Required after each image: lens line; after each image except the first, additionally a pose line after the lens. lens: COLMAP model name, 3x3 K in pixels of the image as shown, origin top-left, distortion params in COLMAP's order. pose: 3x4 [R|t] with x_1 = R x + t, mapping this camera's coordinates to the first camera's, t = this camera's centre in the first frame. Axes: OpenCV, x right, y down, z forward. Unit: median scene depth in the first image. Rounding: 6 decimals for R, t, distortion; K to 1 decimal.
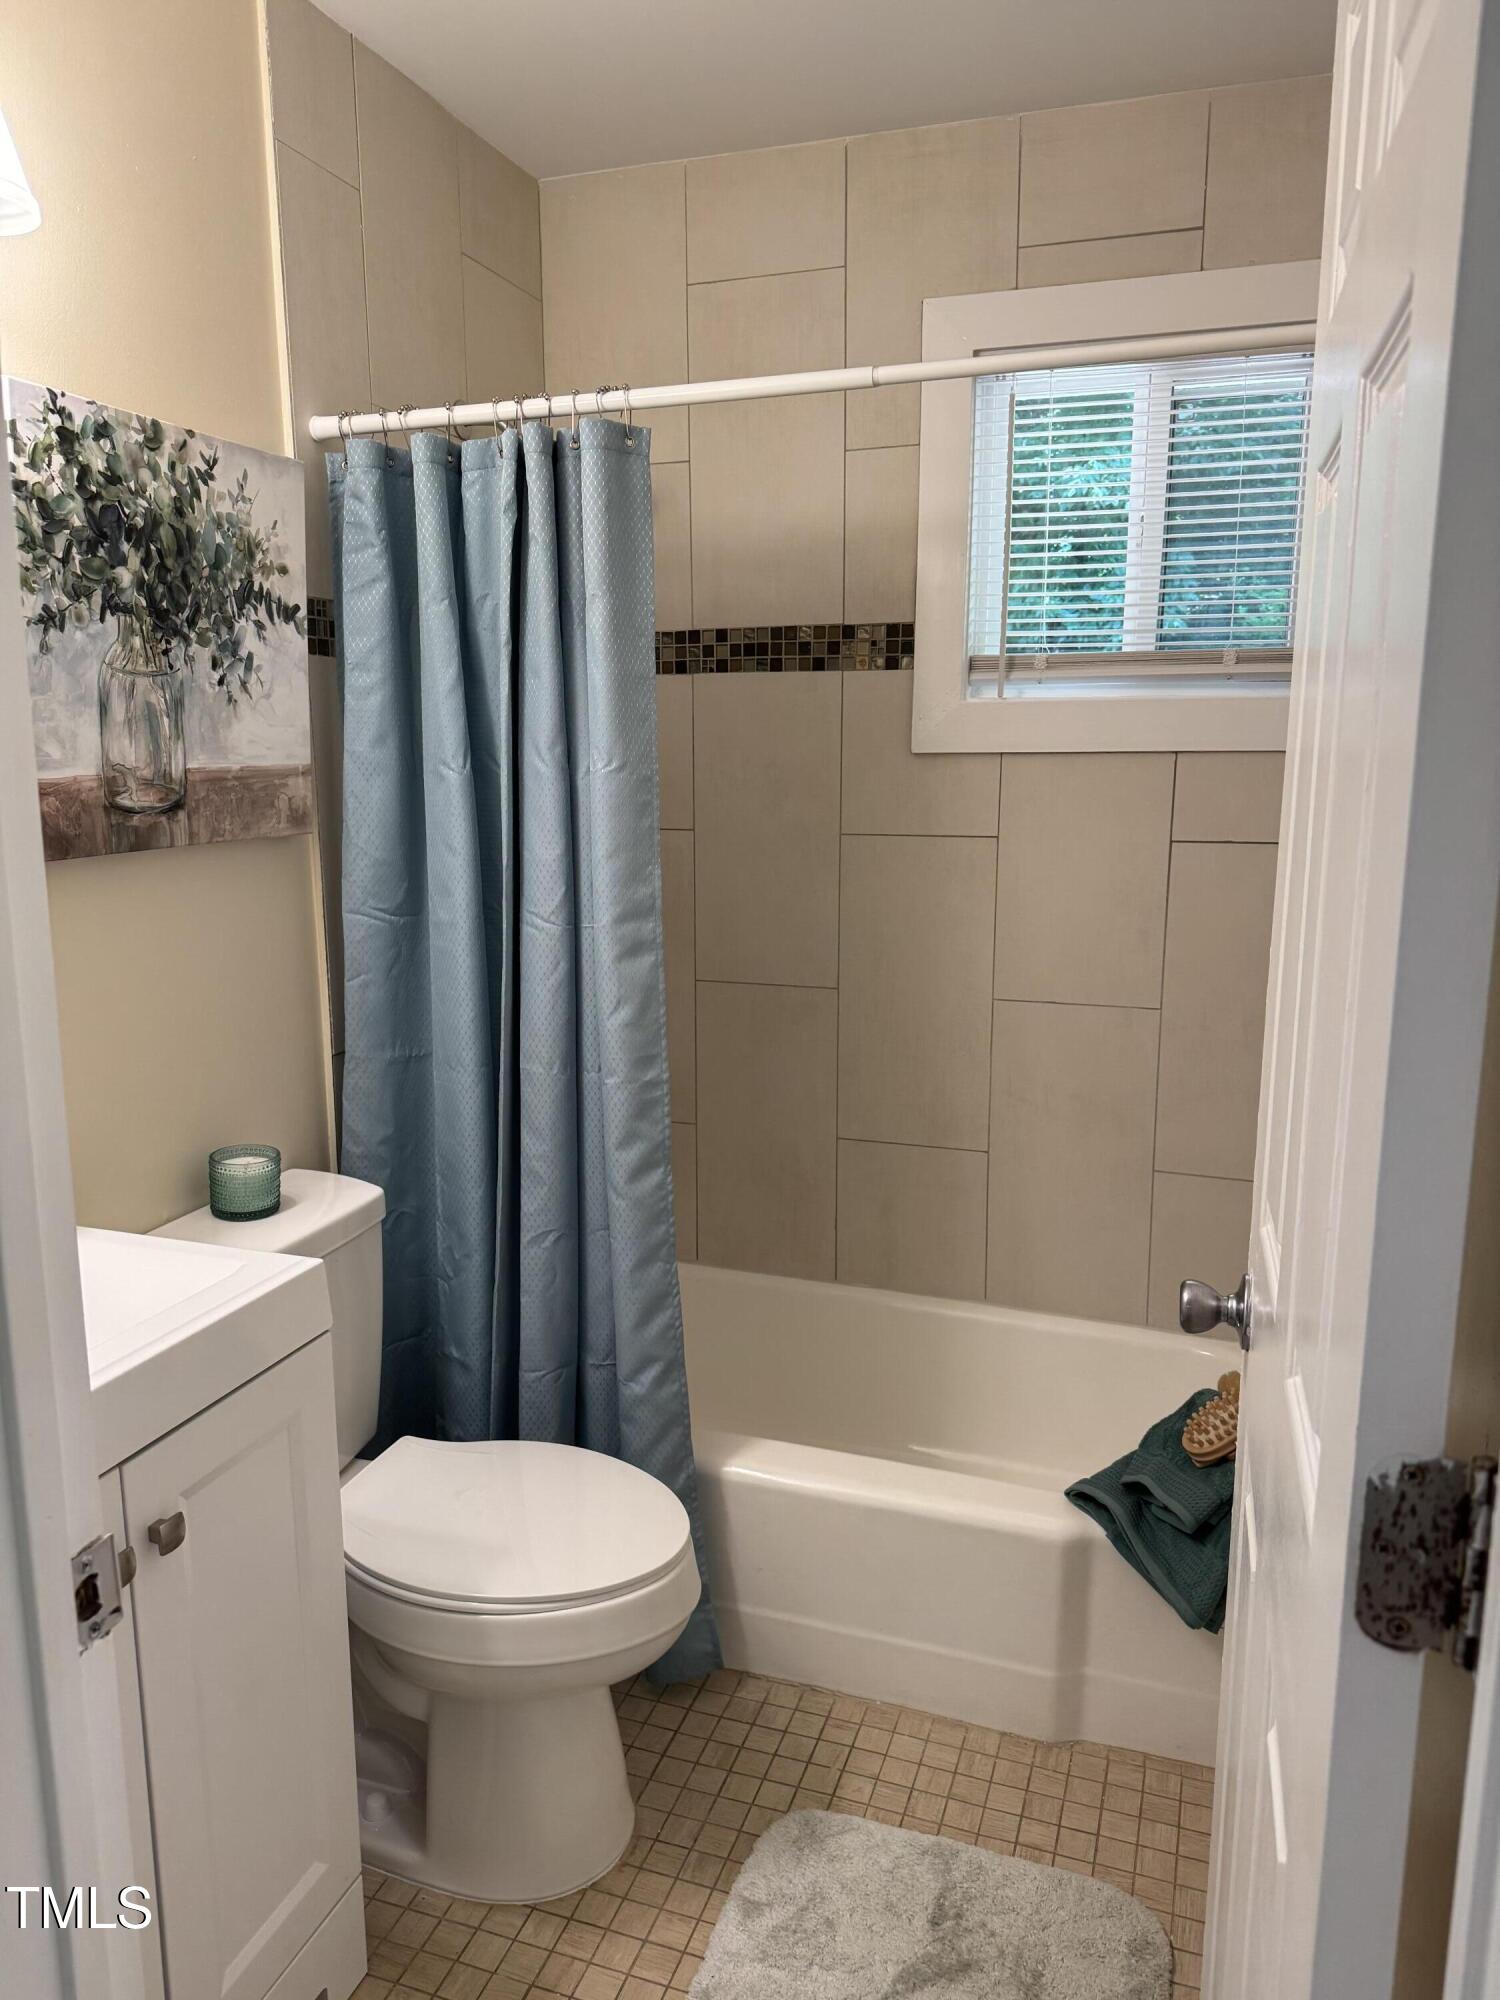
lens RADIAL K [[1396.4, 0, 750.0], [0, 1396.4, 1000.0], [0, 0, 1]] dist [-0.000484, 0.001092]
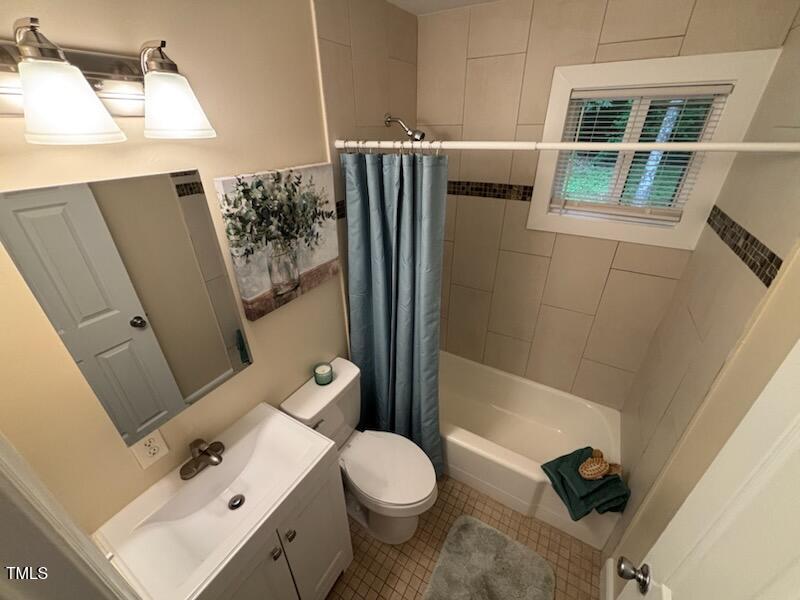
lens RADIAL K [[319.7, 0, 400.0], [0, 319.7, 300.0], [0, 0, 1]] dist [0.000499, -0.000041]
pose [[0.978319, 0.091266, -0.185911, -0.020063], [-0.029456, 0.949858, 0.311292, -0.342623], [0.205000, -0.299067, 0.931952, 0.310037]]
